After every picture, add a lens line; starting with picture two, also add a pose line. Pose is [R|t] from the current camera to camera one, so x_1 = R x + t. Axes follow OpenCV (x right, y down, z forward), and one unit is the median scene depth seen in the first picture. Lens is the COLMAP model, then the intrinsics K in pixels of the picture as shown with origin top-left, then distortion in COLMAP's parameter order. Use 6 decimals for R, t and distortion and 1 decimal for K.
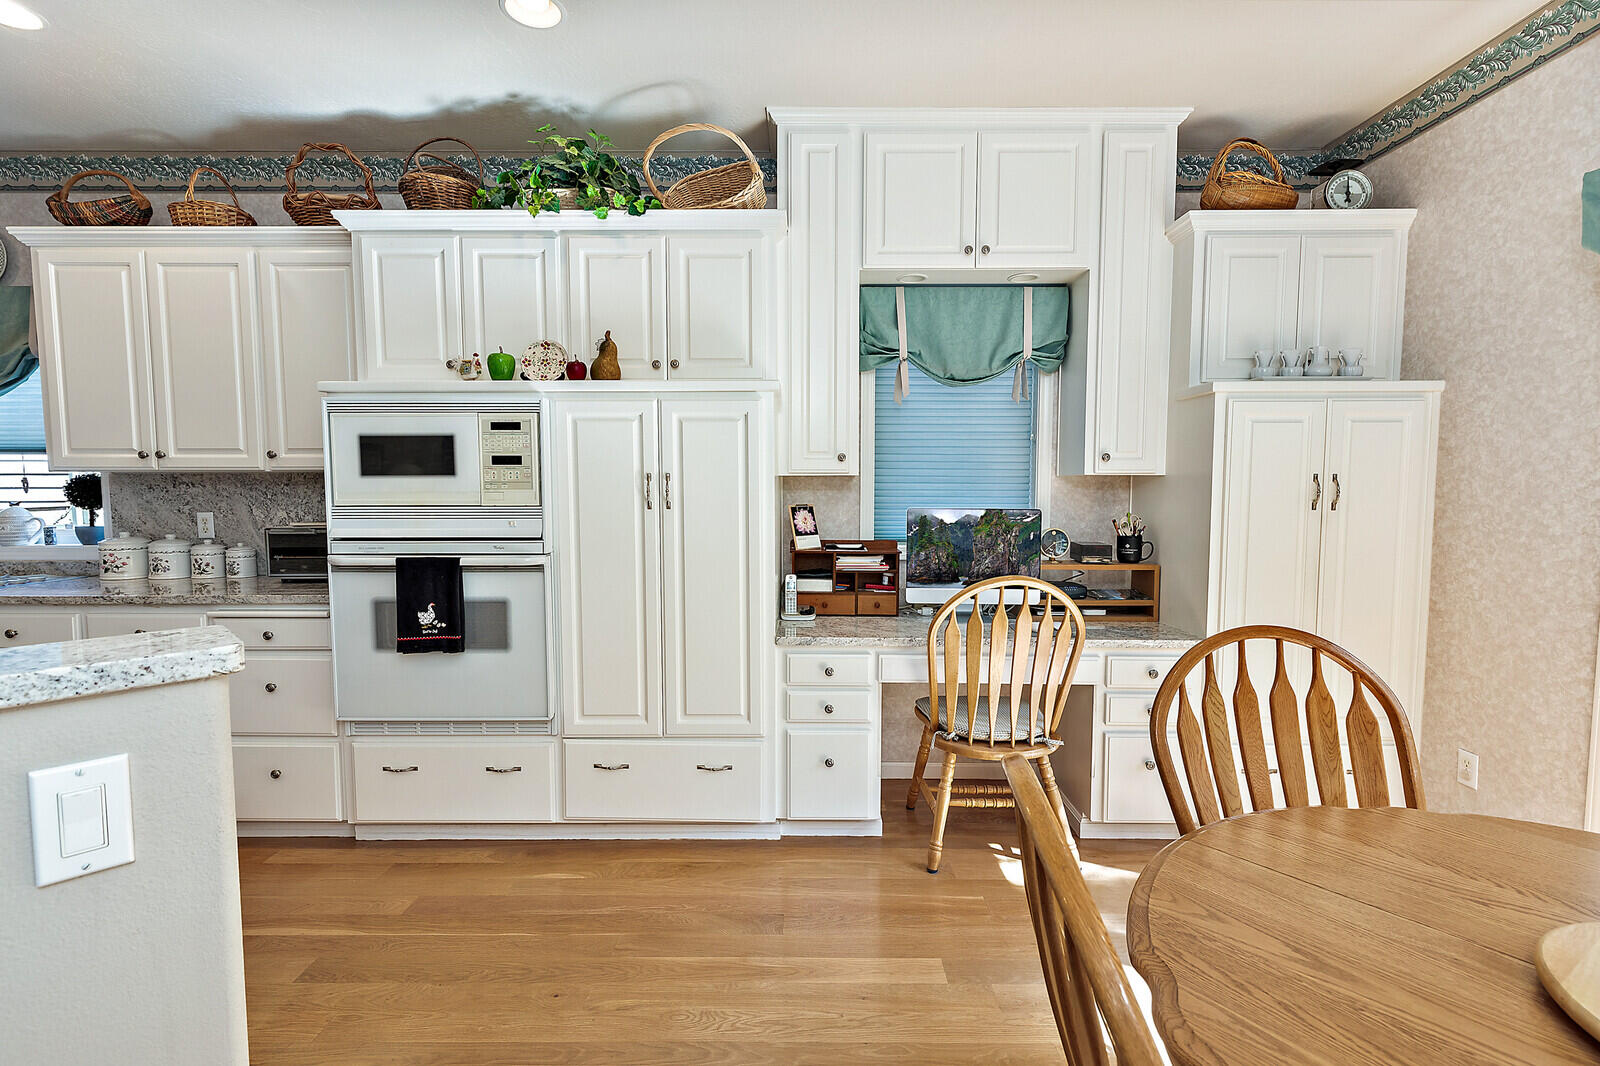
lens RADIAL K [[743.0, 0, 800.9], [0, 743.0, 525.7], [0, 0, 1]] dist [0.000291, 0.000233]
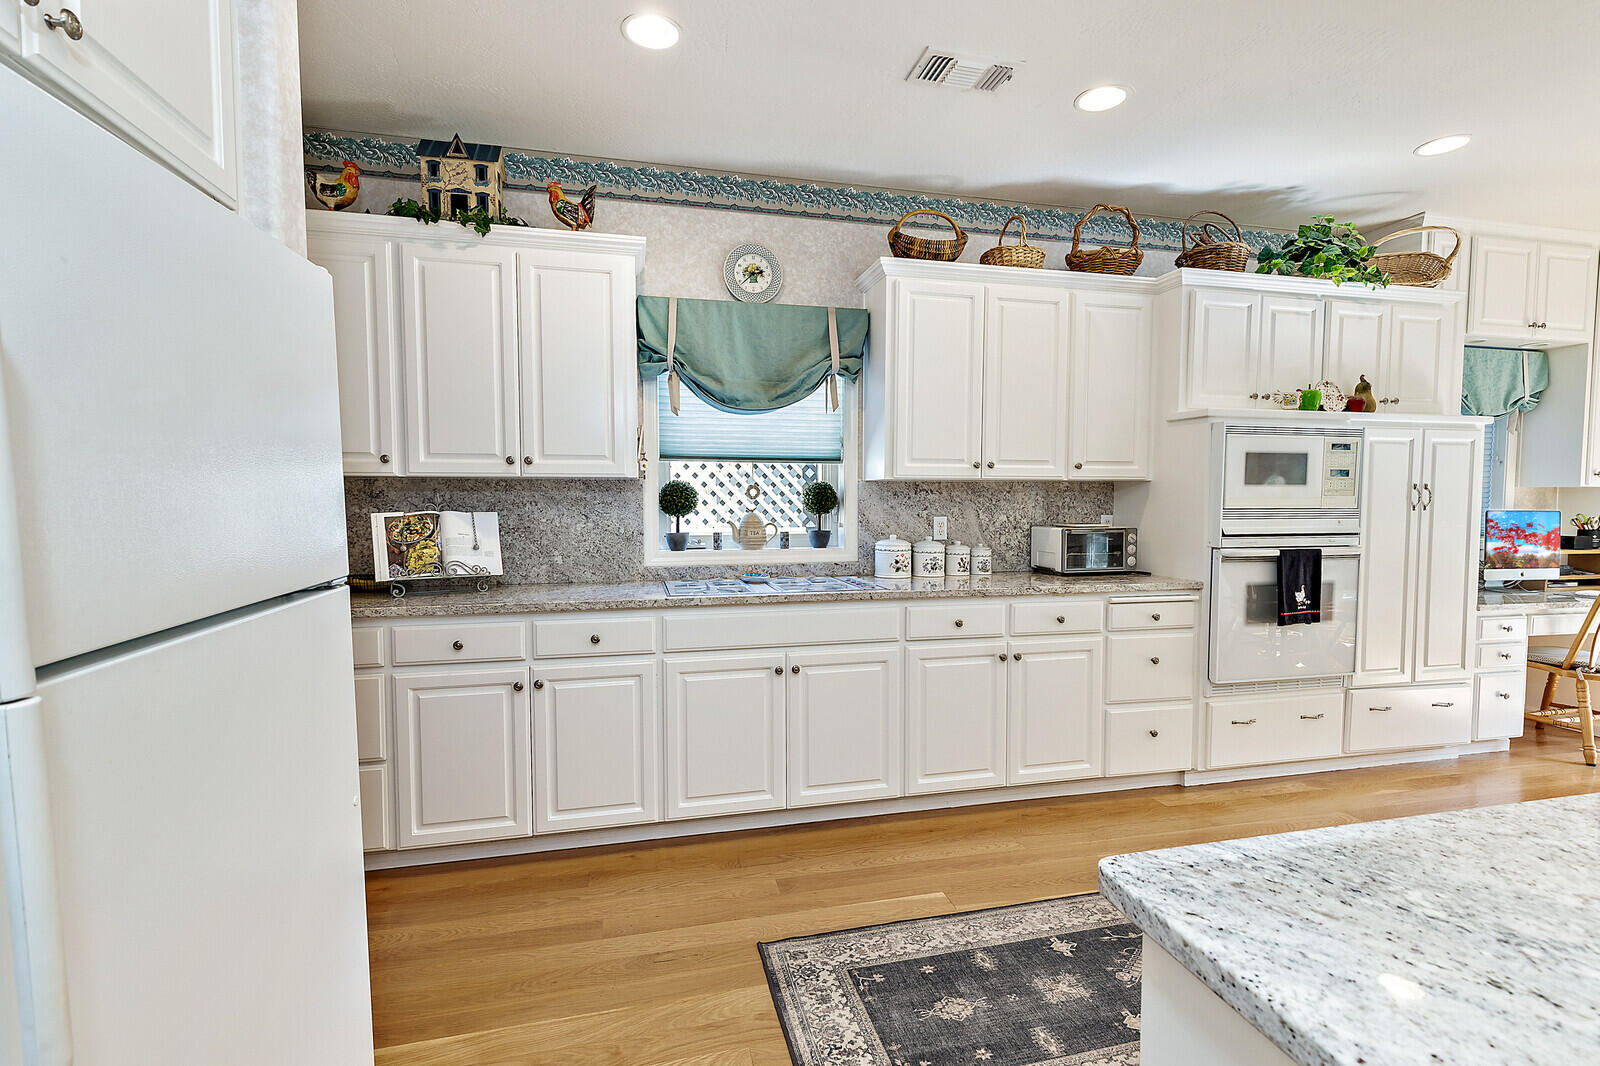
lens RADIAL K [[731.0, 0, 798.0], [0, 731.0, 522.8], [0, 0, 1]] dist [0.001249, 0.001456]
pose [[0.972285, -0.007610, 0.233675, -1.427410], [0.011191, 0.999839, -0.014000, 0.004909], [-0.233531, 0.016227, 0.972214, -0.014482]]
